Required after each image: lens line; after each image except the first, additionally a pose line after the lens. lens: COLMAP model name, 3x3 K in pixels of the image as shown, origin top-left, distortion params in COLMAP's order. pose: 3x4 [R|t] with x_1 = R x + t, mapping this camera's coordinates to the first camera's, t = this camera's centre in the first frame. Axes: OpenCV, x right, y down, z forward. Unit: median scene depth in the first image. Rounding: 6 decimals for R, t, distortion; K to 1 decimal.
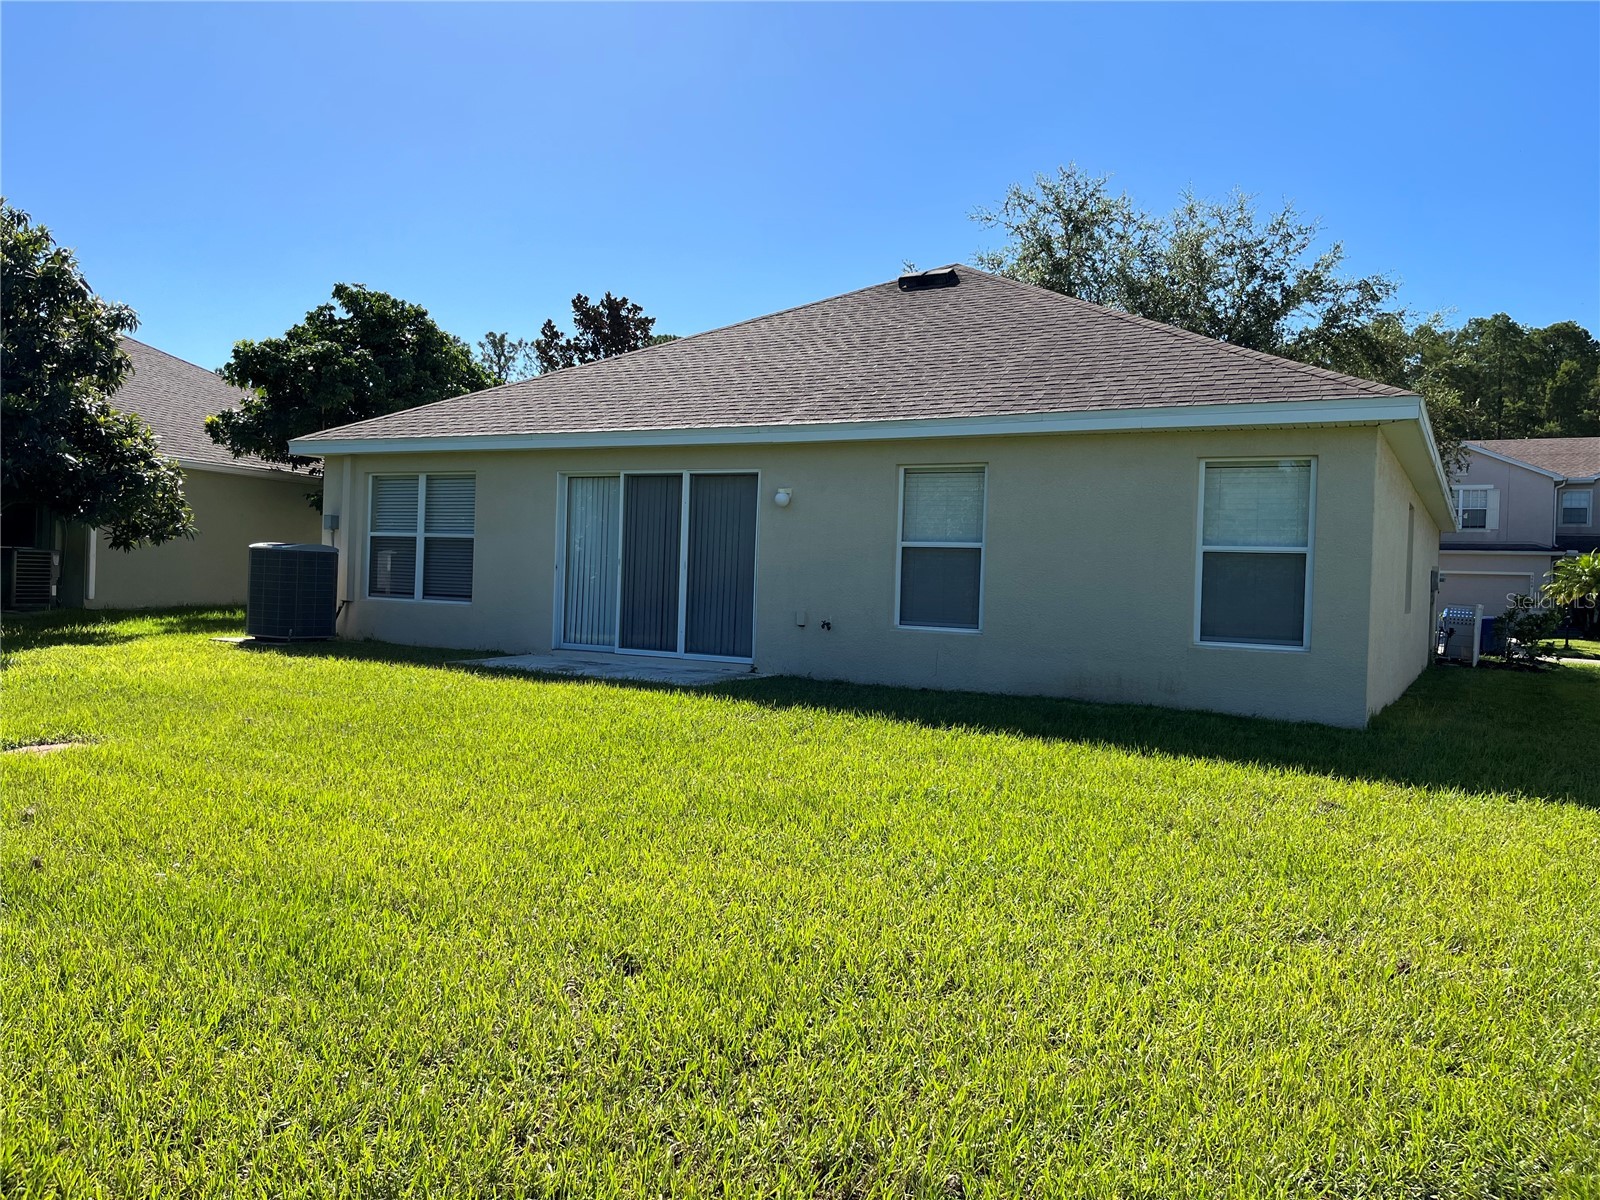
lens RADIAL K [[1216.0, 0, 794.1], [0, 1216.0, 589.1], [0, 0, 1]] dist [0.058749, -0.078595]
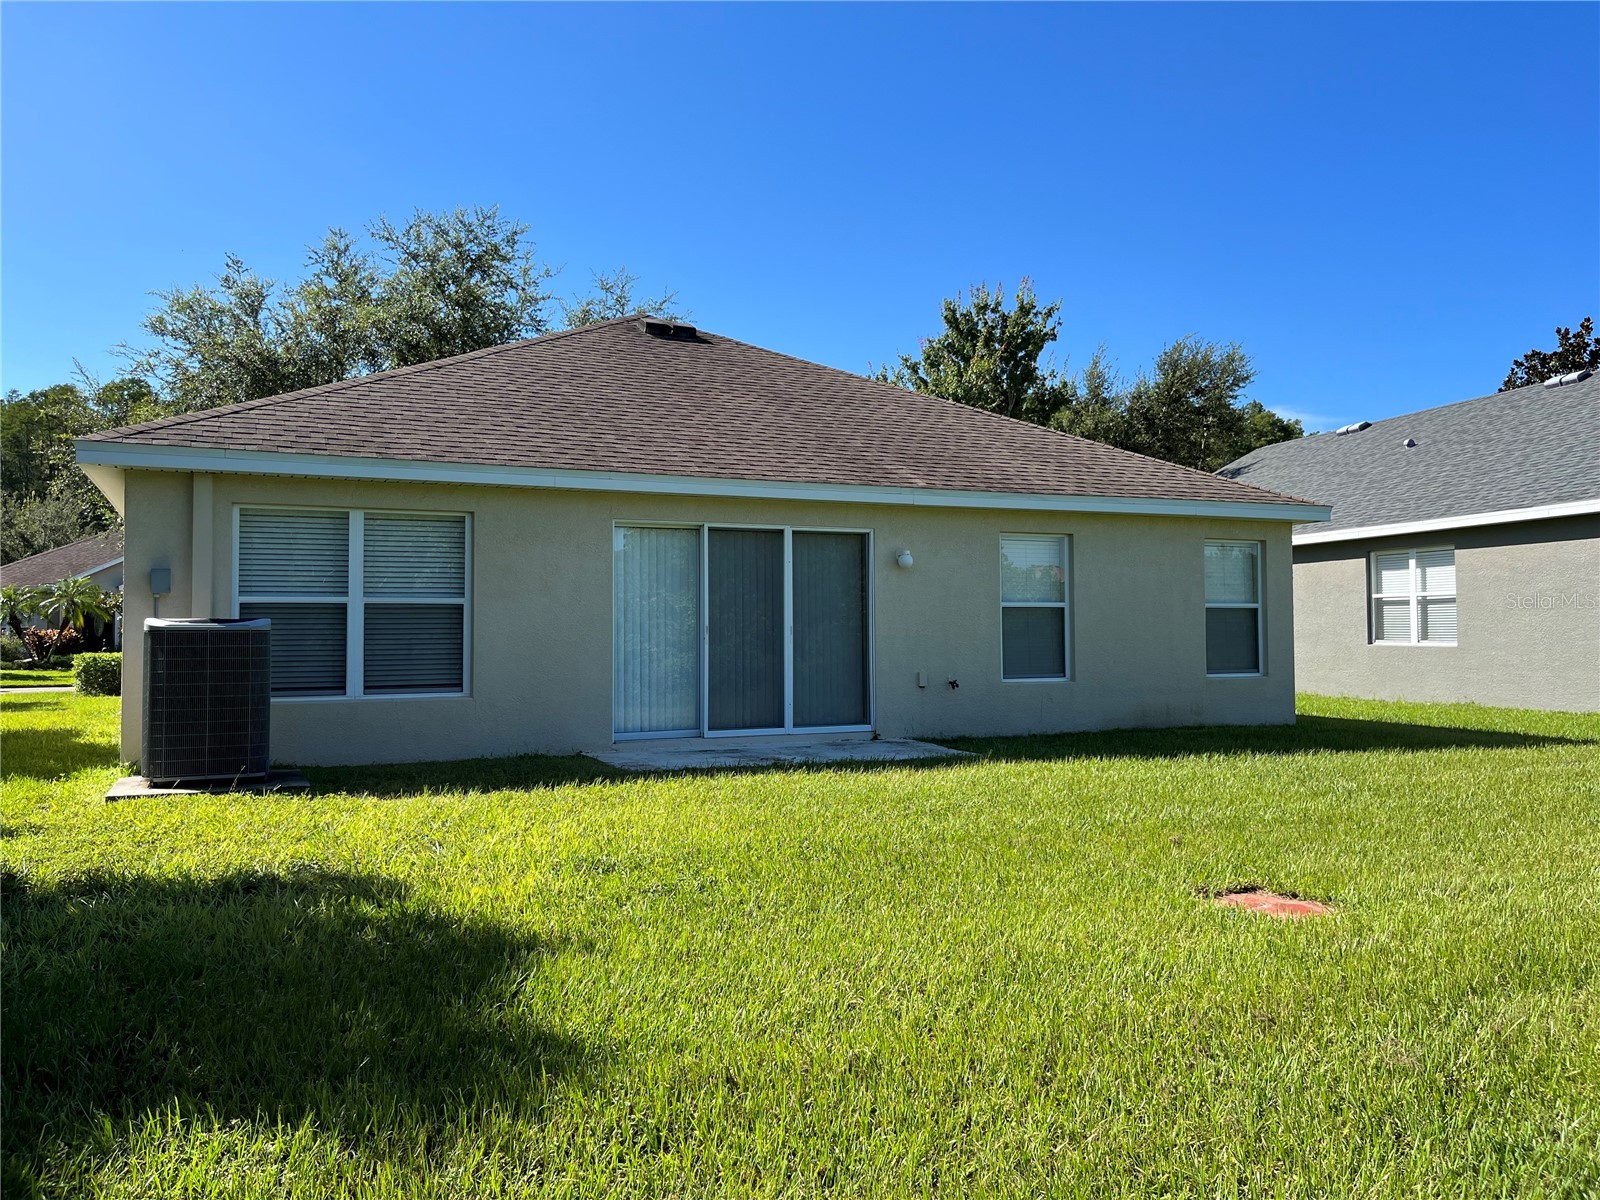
lens RADIAL K [[1216.0, 0, 794.9], [0, 1216.0, 608.8], [0, 0, 1]] dist [0.058749, -0.078595]
pose [[0.583933, -0.017499, 0.811613, -0.820988], [0.035750, 0.999352, -0.004175, -0.031967], [-0.811014, 0.031453, 0.584181, 0.466200]]
